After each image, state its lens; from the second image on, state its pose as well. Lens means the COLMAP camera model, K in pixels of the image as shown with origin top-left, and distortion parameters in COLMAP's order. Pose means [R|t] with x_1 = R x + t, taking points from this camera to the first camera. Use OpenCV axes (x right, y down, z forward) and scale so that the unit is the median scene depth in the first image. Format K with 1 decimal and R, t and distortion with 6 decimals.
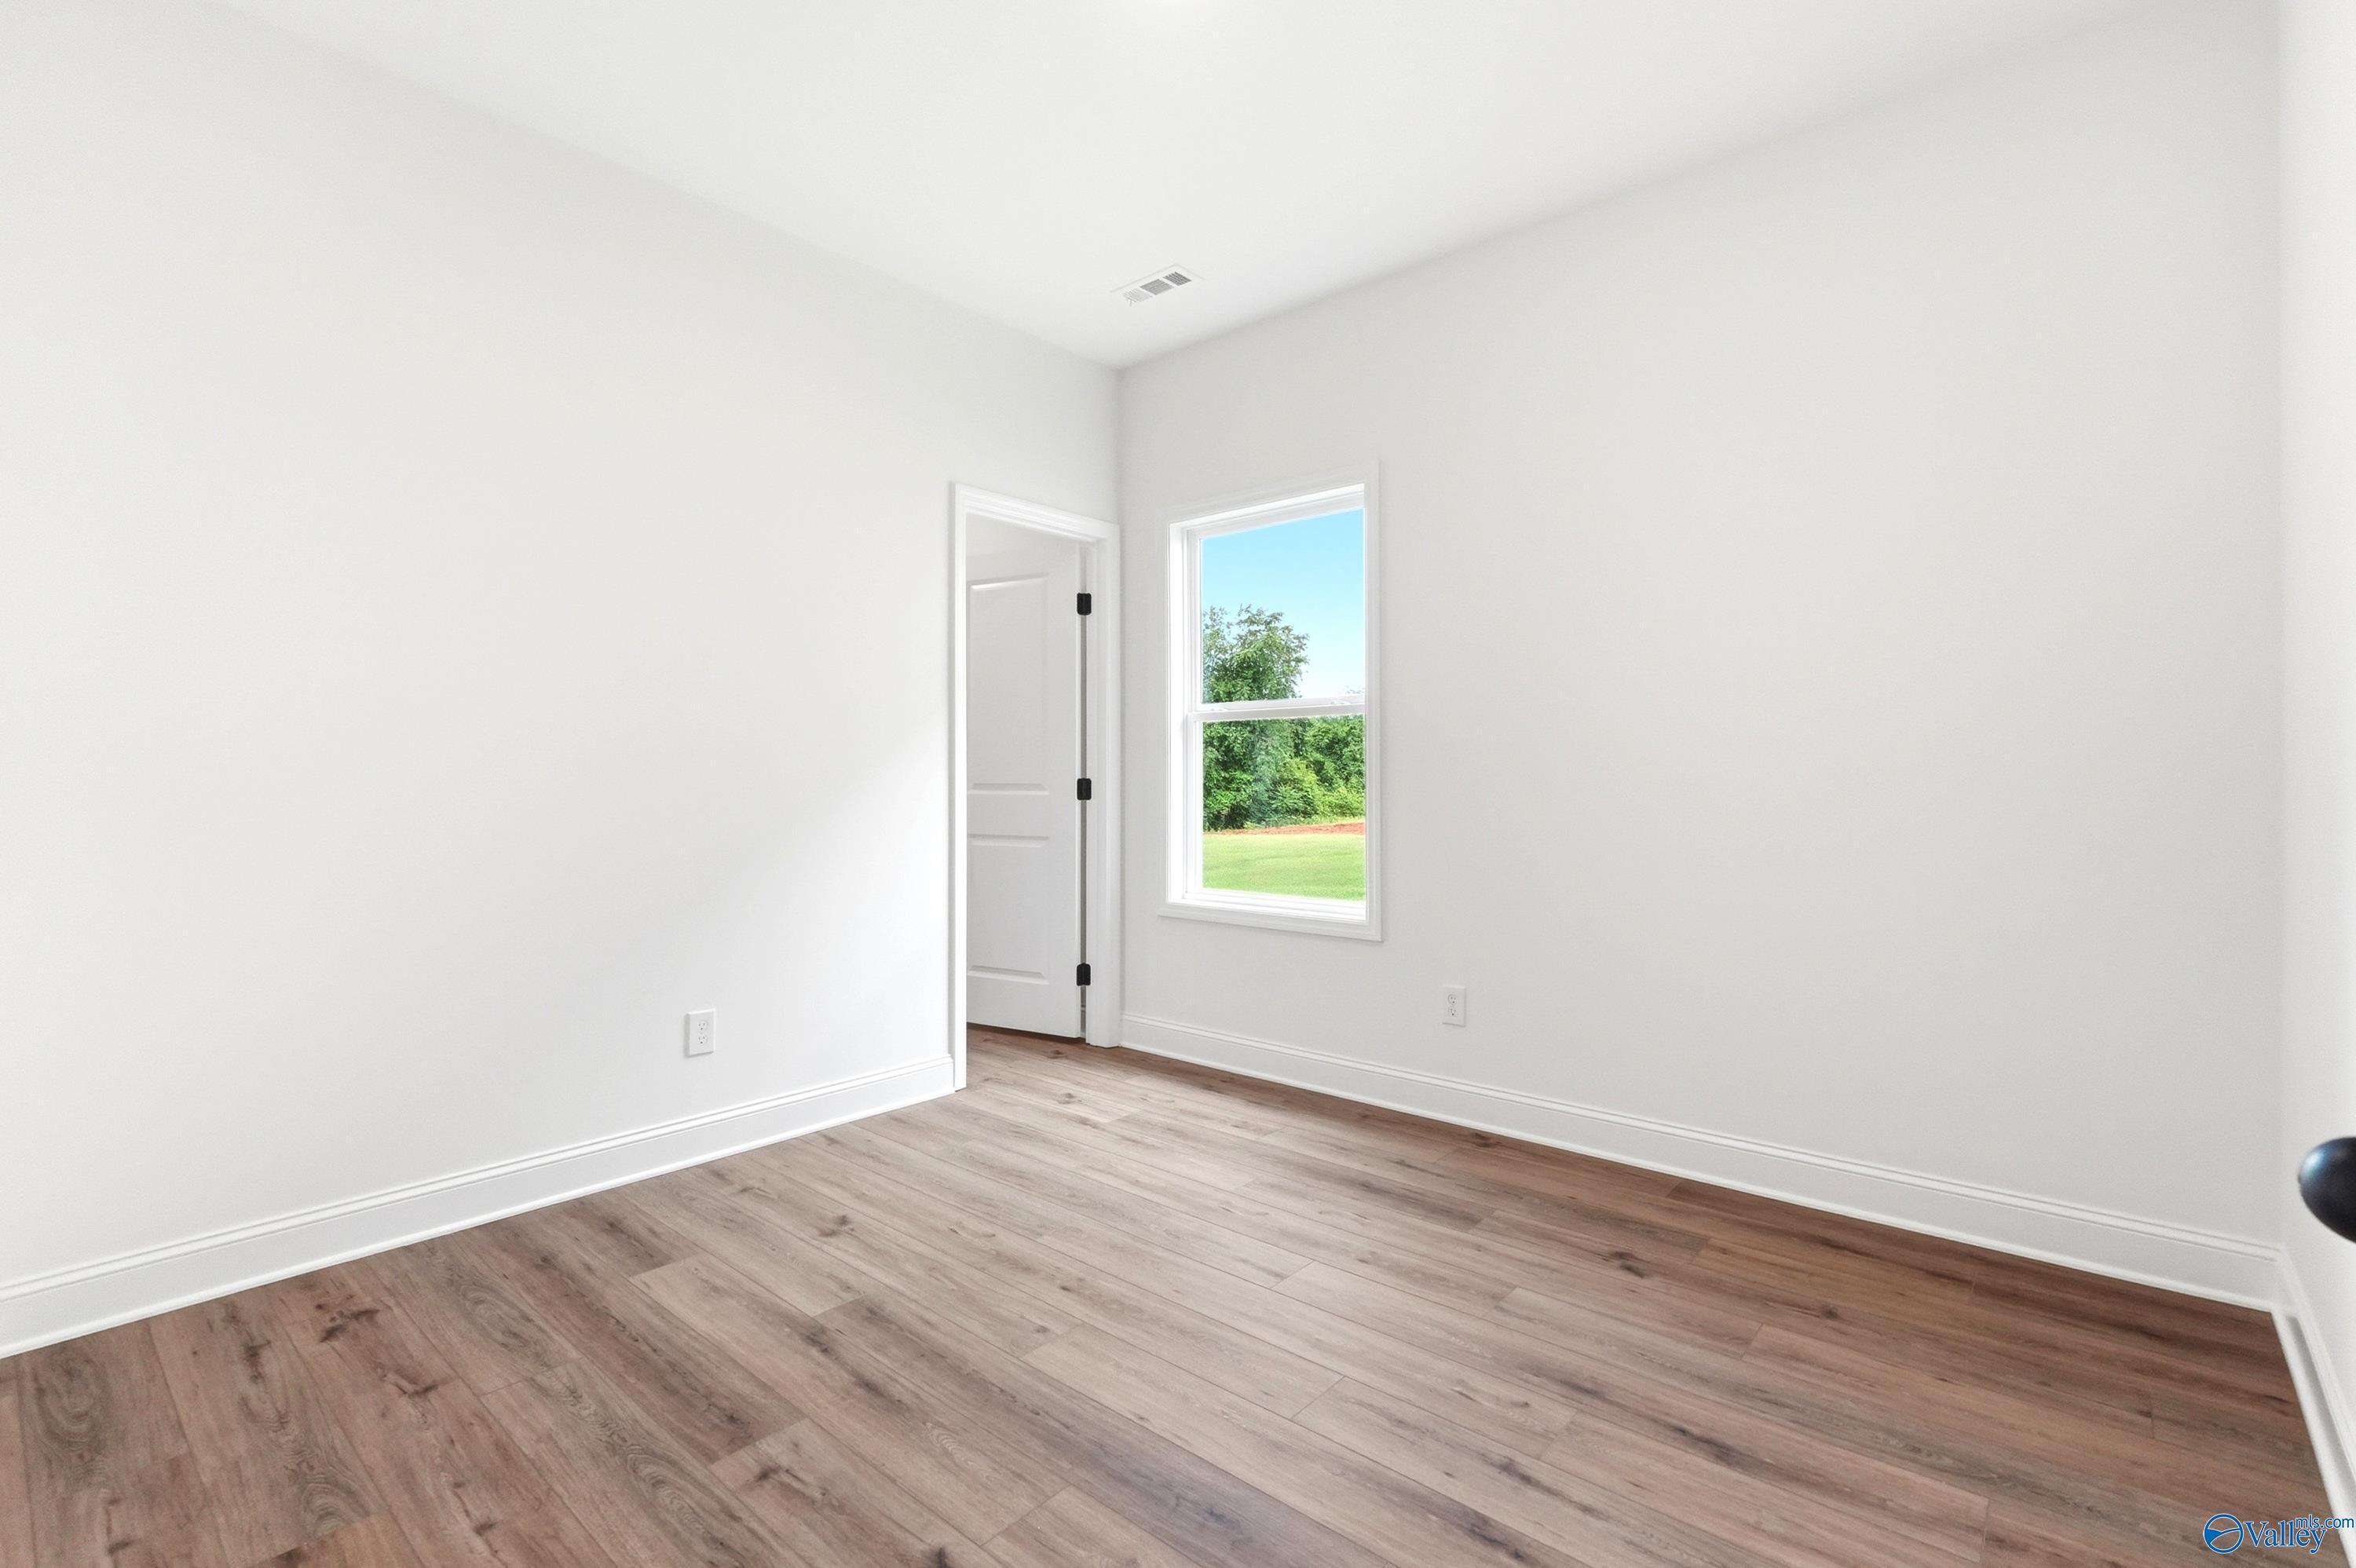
lens RADIAL K [[1125.0, 0, 1176.4], [0, 1125.0, 786.0], [0, 0, 1]] dist [0.002462, 0.000457]
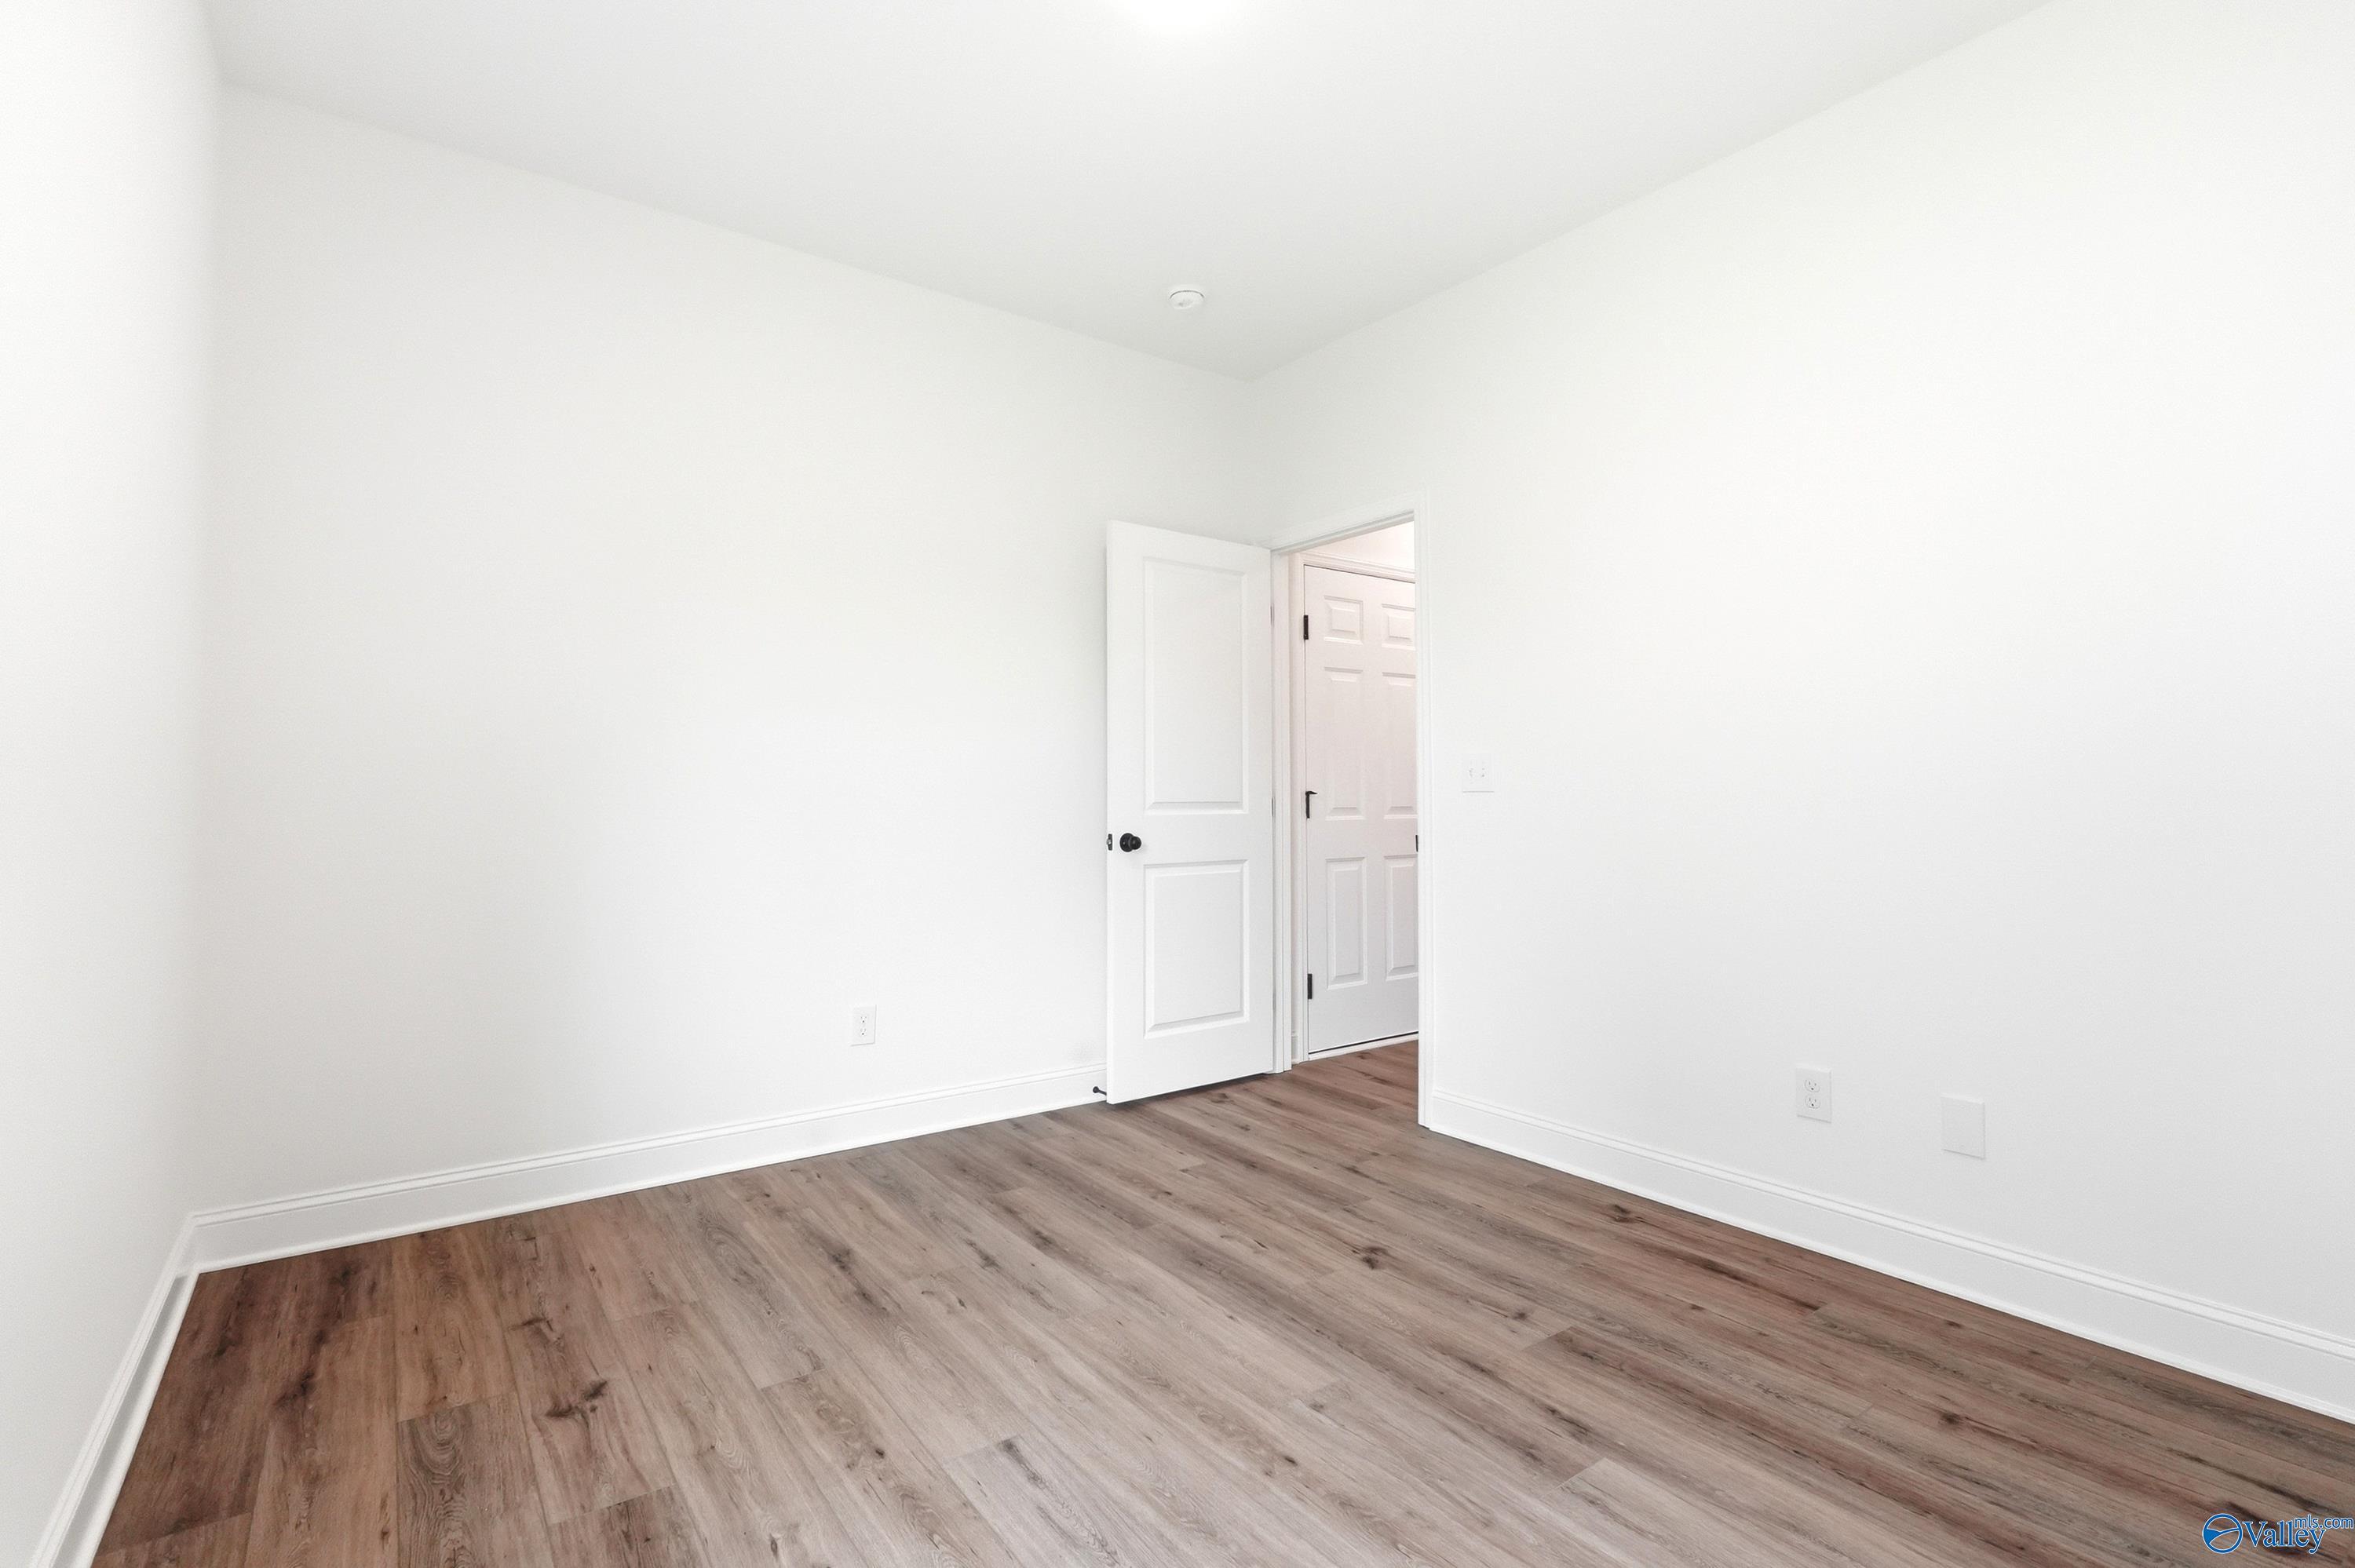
lens RADIAL K [[1124.4, 0, 1177.1], [0, 1124.4, 783.9], [0, 0, 1]] dist [0.002462, 0.000457]
pose [[-0.976659, 0.000308, 0.214794, -0.210745], [0.000227, 1.000000, -0.000405, -0.011337], [-0.214794, -0.000347, -0.976659, 1.977977]]
